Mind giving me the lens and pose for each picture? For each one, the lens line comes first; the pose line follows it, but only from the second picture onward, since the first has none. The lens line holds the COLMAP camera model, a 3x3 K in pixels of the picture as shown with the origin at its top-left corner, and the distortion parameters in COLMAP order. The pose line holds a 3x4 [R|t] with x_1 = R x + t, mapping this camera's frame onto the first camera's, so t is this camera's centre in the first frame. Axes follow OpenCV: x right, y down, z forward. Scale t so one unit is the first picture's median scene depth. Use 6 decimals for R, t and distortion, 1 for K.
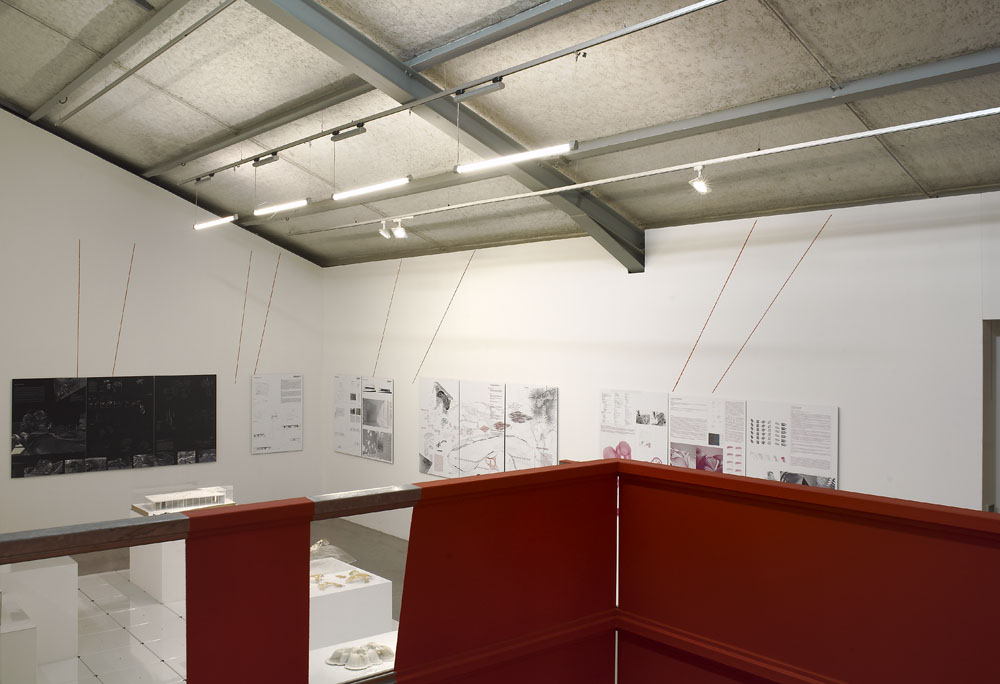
lens RADIAL K [[887.7, 0, 528.7], [0, 887.7, 381.1], [0, 0, 1]] dist [-0.044955, 0.010445]
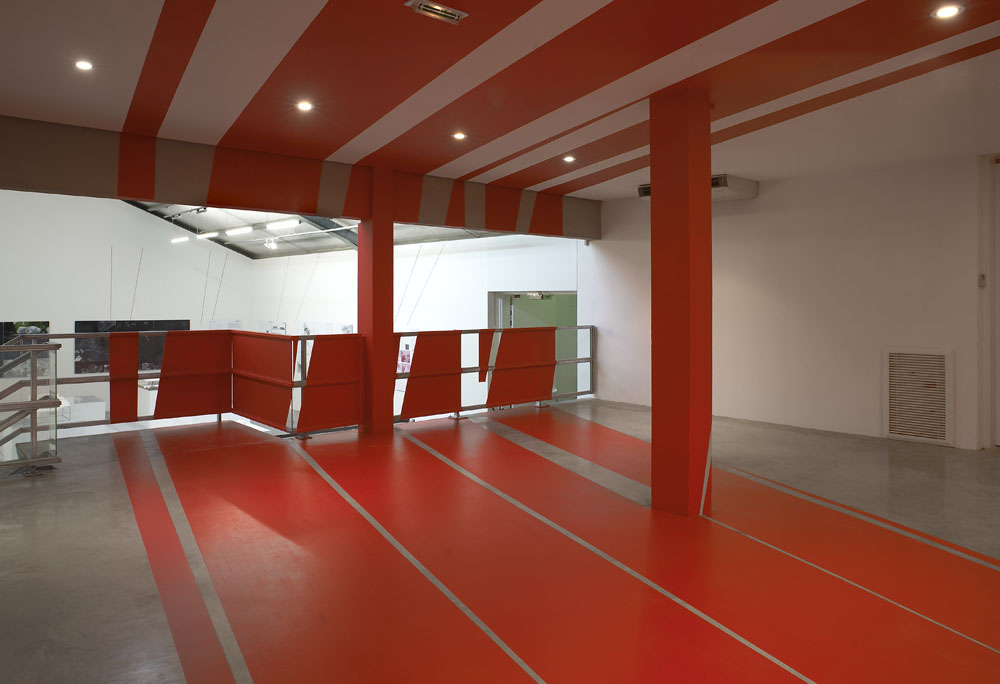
lens RADIAL K [[702.5, 0, 500.0], [0, 702.5, 342.0], [0, 0, 1]] dist [-0.023184, 0.006727]
pose [[0.999920, 0.001040, 0.012613, 0.380331], [-0.001162, 0.999953, 0.009651, 0.034406], [-0.012603, -0.009665, 0.999874, -0.637340]]
